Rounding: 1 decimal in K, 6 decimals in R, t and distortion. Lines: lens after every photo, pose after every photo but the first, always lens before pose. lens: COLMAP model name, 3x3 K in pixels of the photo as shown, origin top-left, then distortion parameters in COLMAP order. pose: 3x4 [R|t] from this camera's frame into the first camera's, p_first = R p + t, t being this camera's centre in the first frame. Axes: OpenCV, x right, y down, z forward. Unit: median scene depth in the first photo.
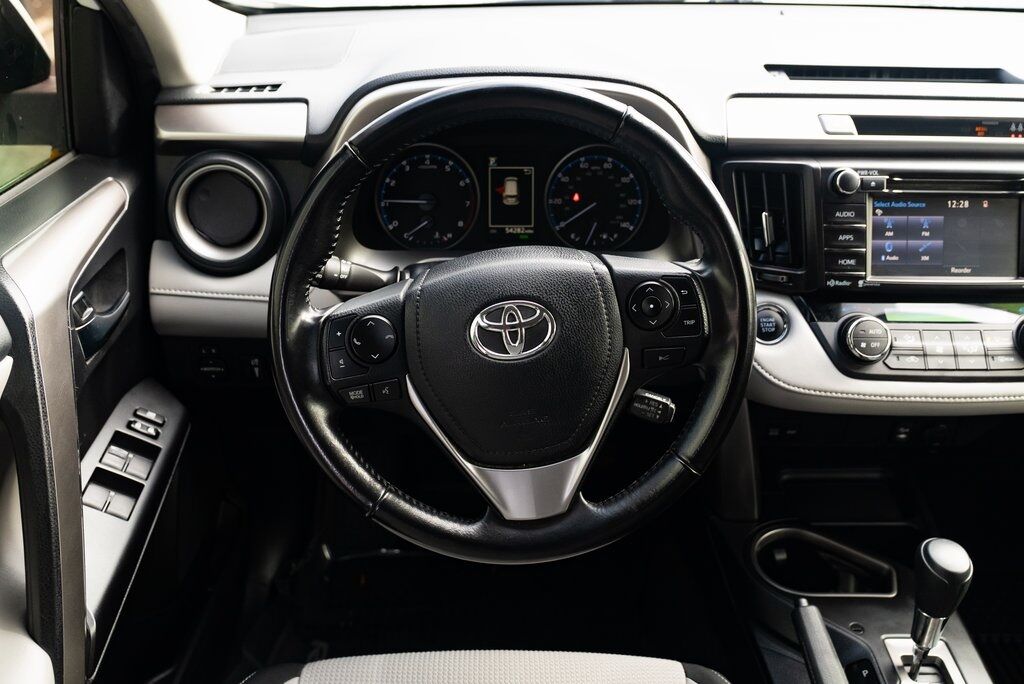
lens RADIAL K [[886.7, 0, 512.0], [0, 886.7, 342.0], [0, 0, 1]] dist [-0.015606, 0.025677]
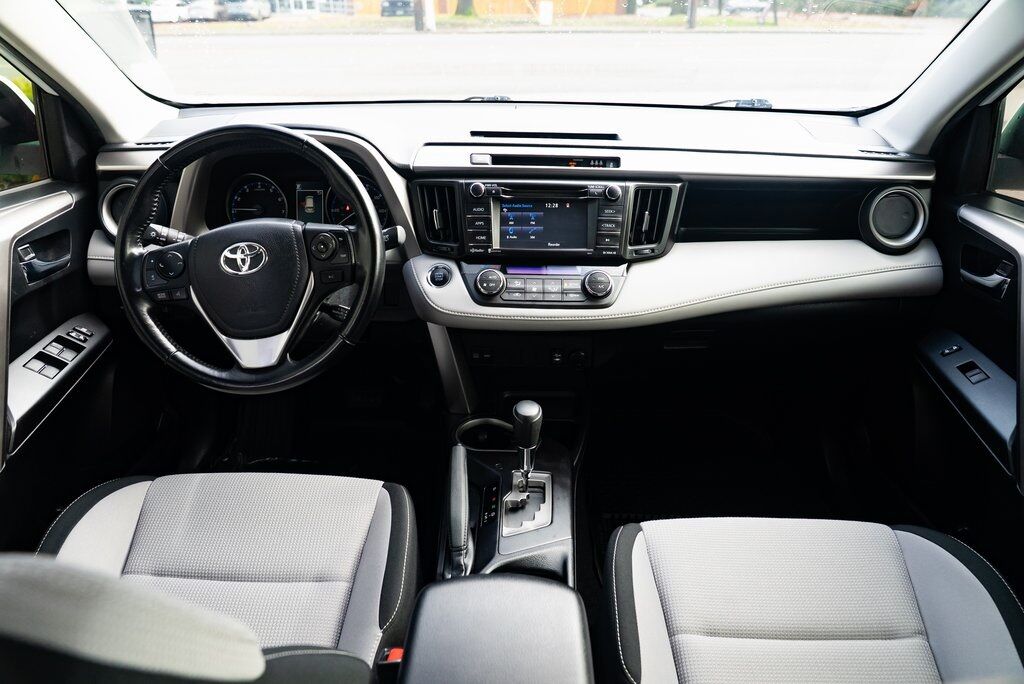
lens RADIAL K [[696.5, 0, 512.0], [0, 696.5, 342.0], [0, 0, 1]] dist [-0.037128, 0.023928]
pose [[0.999216, 0.011117, -0.038009, 0.466692], [-0.014190, 0.996567, -0.081563, 0.203937], [0.036972, 0.082039, 0.995943, -0.284525]]
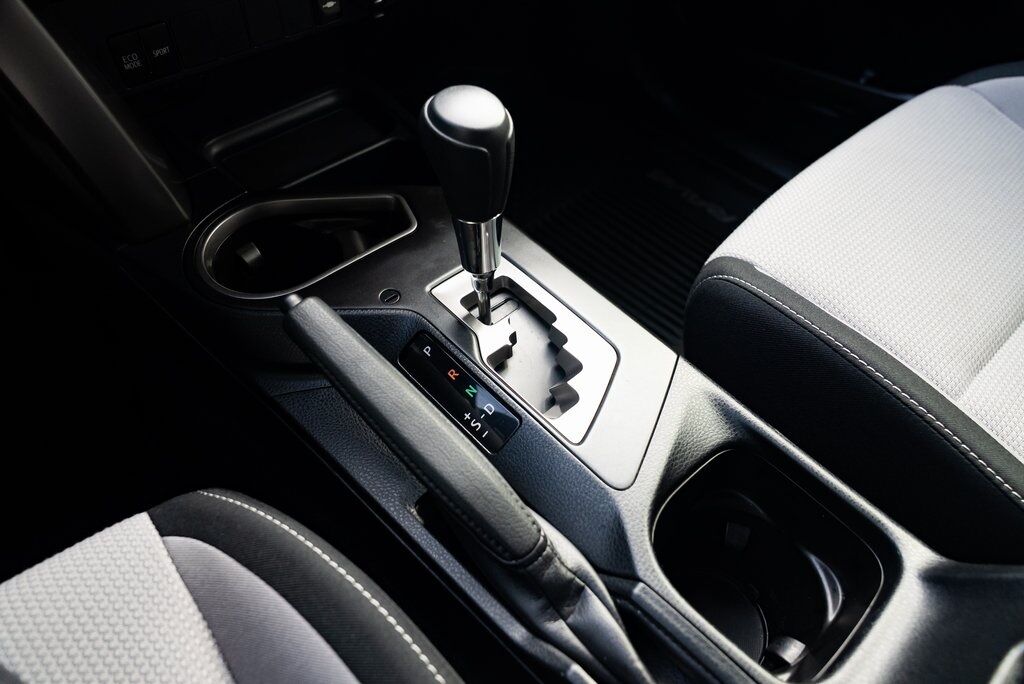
lens RADIAL K [[696.5, 0, 512.0], [0, 696.5, 342.0], [0, 0, 1]] dist [-0.037128, 0.023928]
pose [[0.742883, -0.499866, 0.445263, 0.218653], [0.335023, 0.853473, 0.399179, 0.183736], [-0.579556, -0.147370, 0.801497, 0.549559]]
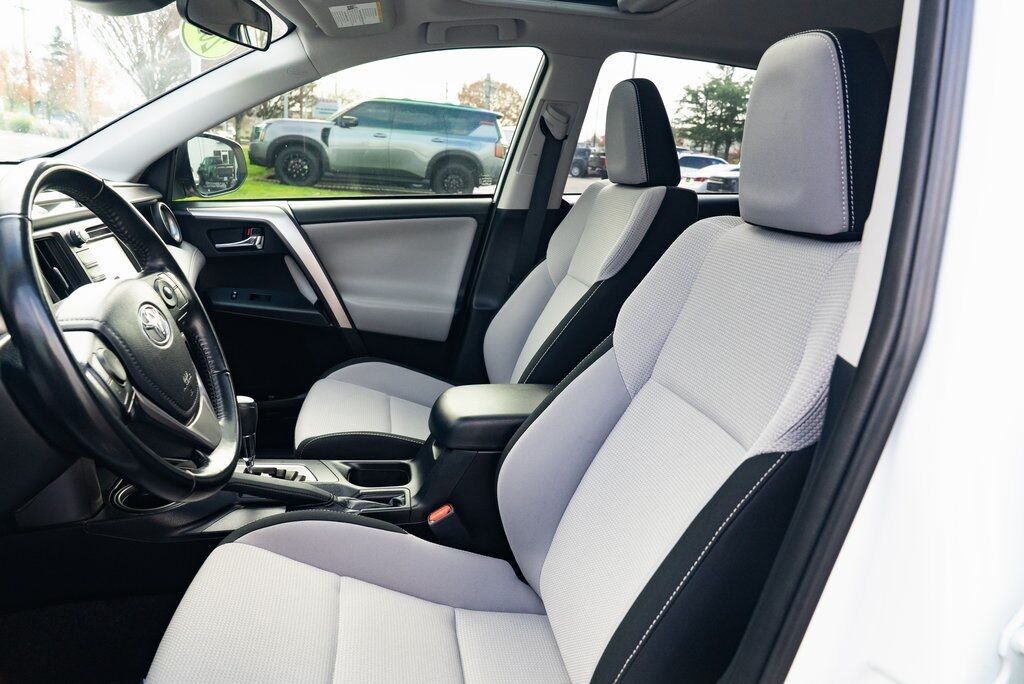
lens RADIAL K [[696.5, 0, 512.0], [0, 696.5, 342.0], [0, 0, 1]] dist [-0.037128, 0.023928]
pose [[-0.172456, -0.272382, 0.946608, -0.878791], [0.456246, 0.829615, 0.321837, -0.063985], [-0.872983, 0.487389, -0.018799, 0.421243]]
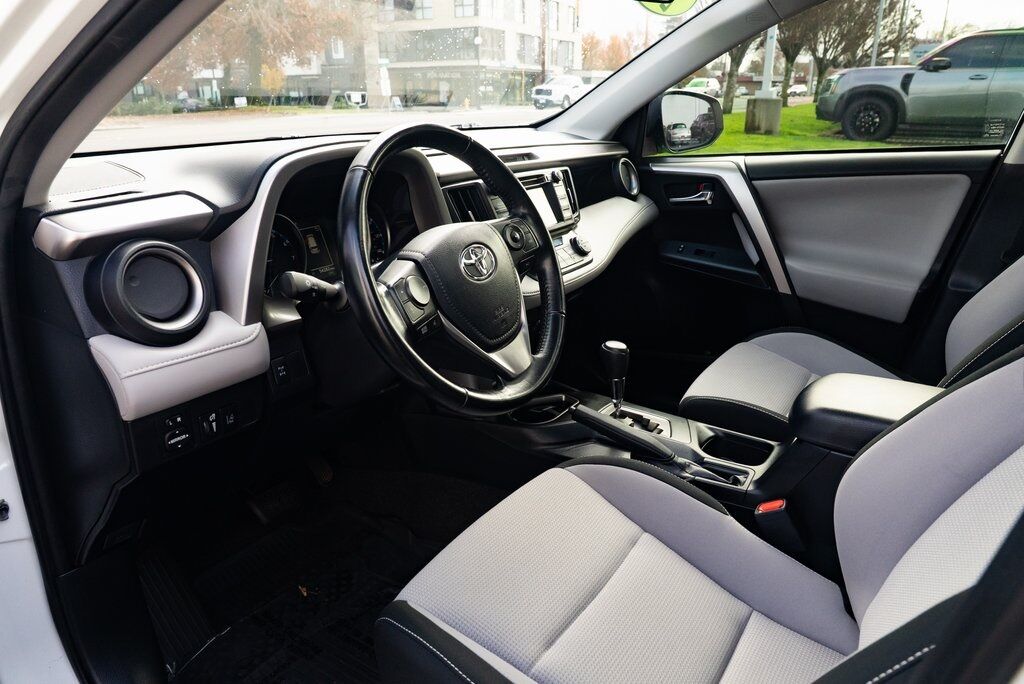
lens RADIAL K [[696.5, 0, 512.0], [0, 696.5, 342.0], [0, 0, 1]] dist [-0.037128, 0.023928]
pose [[0.558825, -0.290587, 0.776707, -0.779723], [0.444231, 0.895778, 0.015519, 0.098341], [-0.700266, 0.336365, 0.629671, 0.154872]]
